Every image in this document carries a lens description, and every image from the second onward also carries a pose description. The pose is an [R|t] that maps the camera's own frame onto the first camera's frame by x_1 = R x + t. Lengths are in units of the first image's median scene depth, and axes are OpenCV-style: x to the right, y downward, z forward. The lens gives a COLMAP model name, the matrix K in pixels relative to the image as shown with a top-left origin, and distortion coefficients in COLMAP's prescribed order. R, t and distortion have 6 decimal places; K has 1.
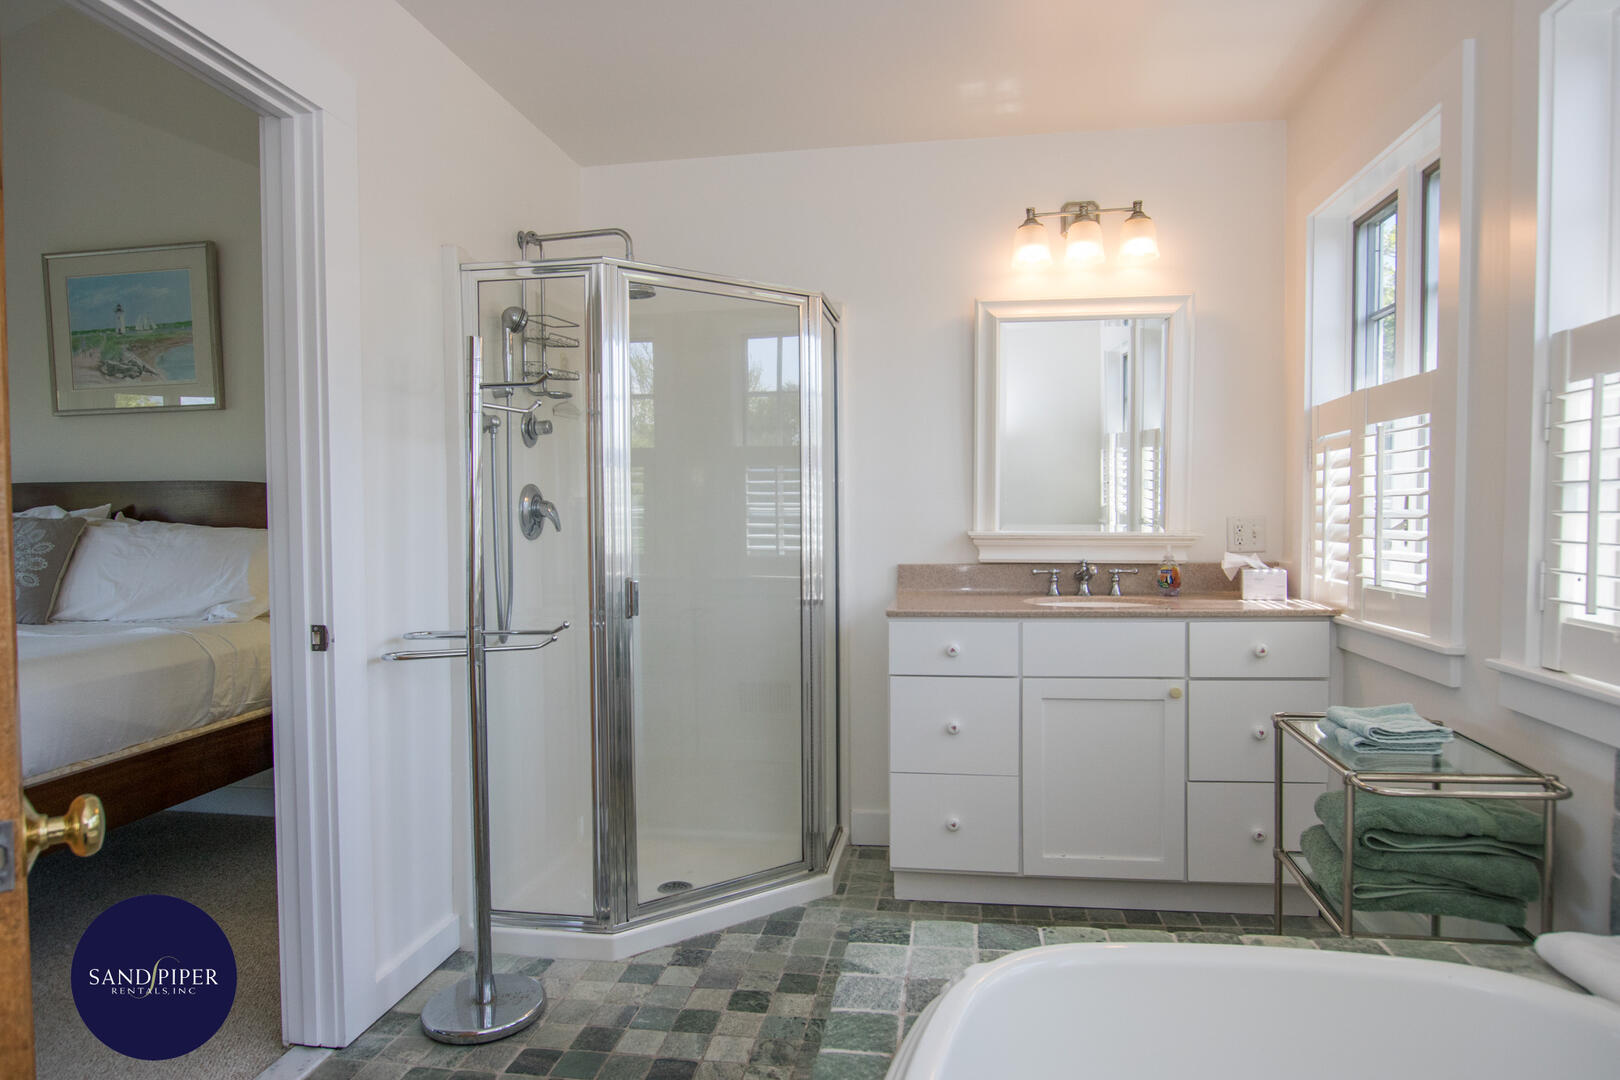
lens RADIAL K [[949.8, 0, 810.0], [0, 949.8, 540.0], [0, 0, 1]] dist [-0.002718, -0.000686]
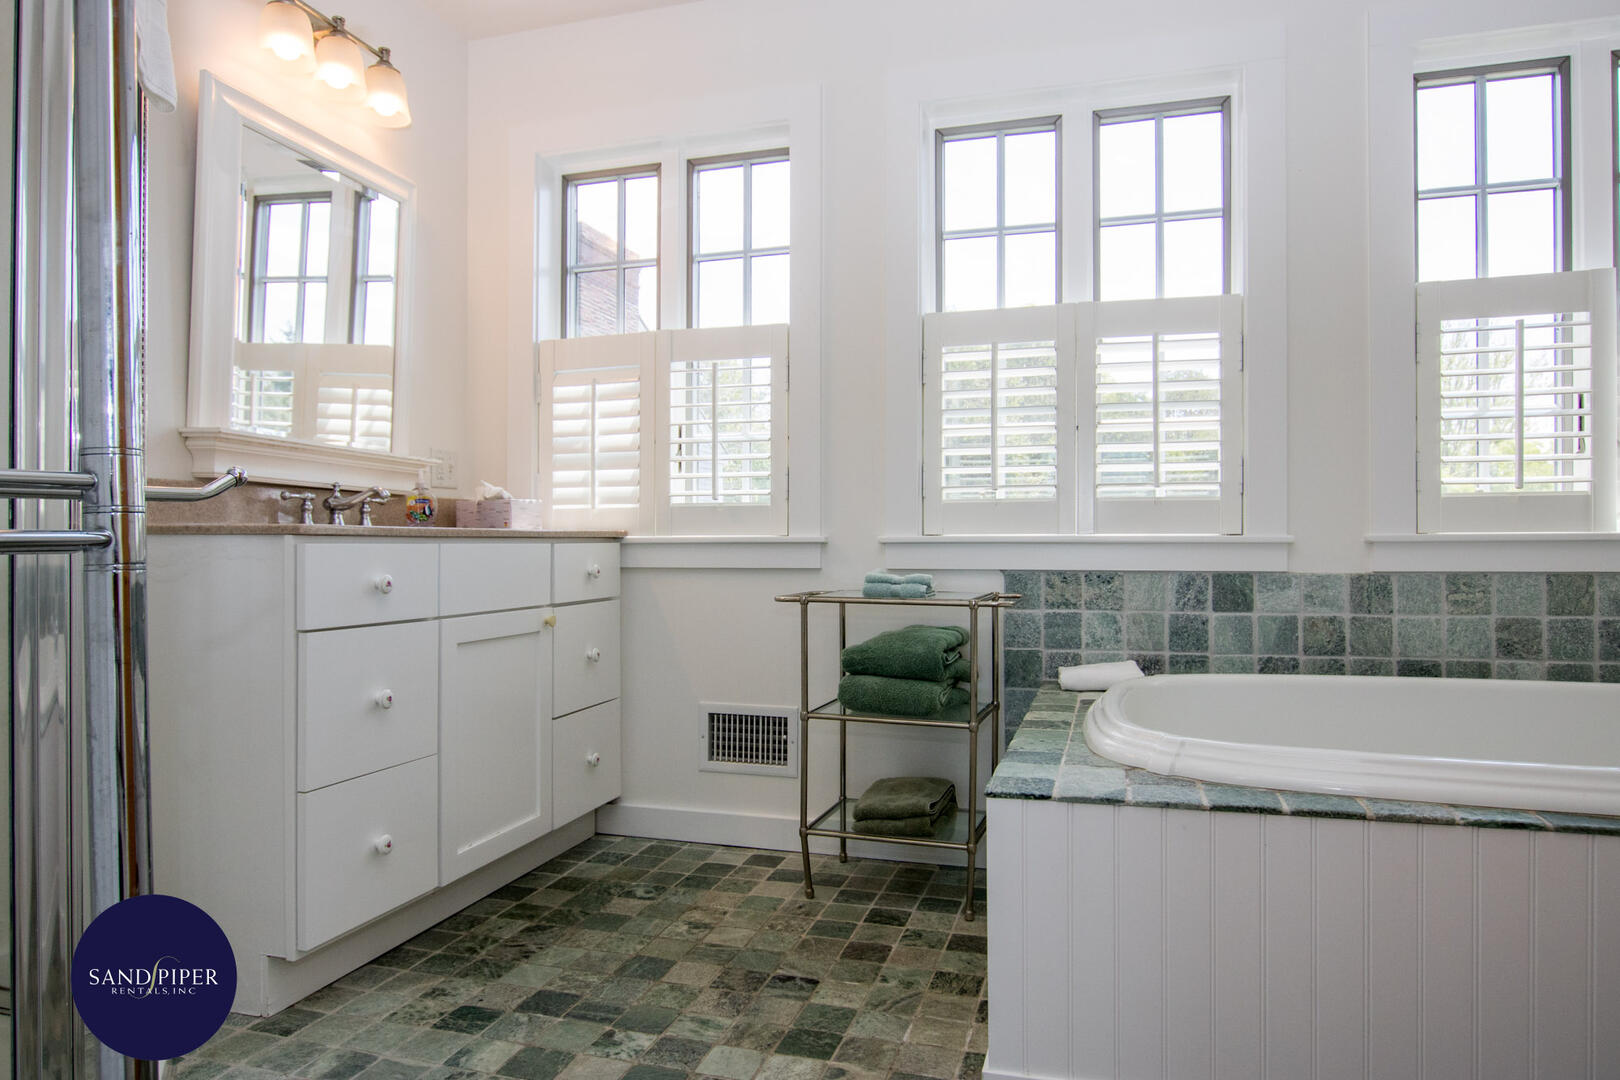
lens RADIAL K [[1035.6, 0, 810.0], [0, 1035.6, 540.0], [0, 0, 1]] dist [-0.003122, -0.001902]
pose [[0.136338, 0.018328, 0.990493, -0.539568], [0.028418, 0.999345, -0.022404, 0.108870], [-0.990255, 0.031203, 0.135728, 0.598120]]
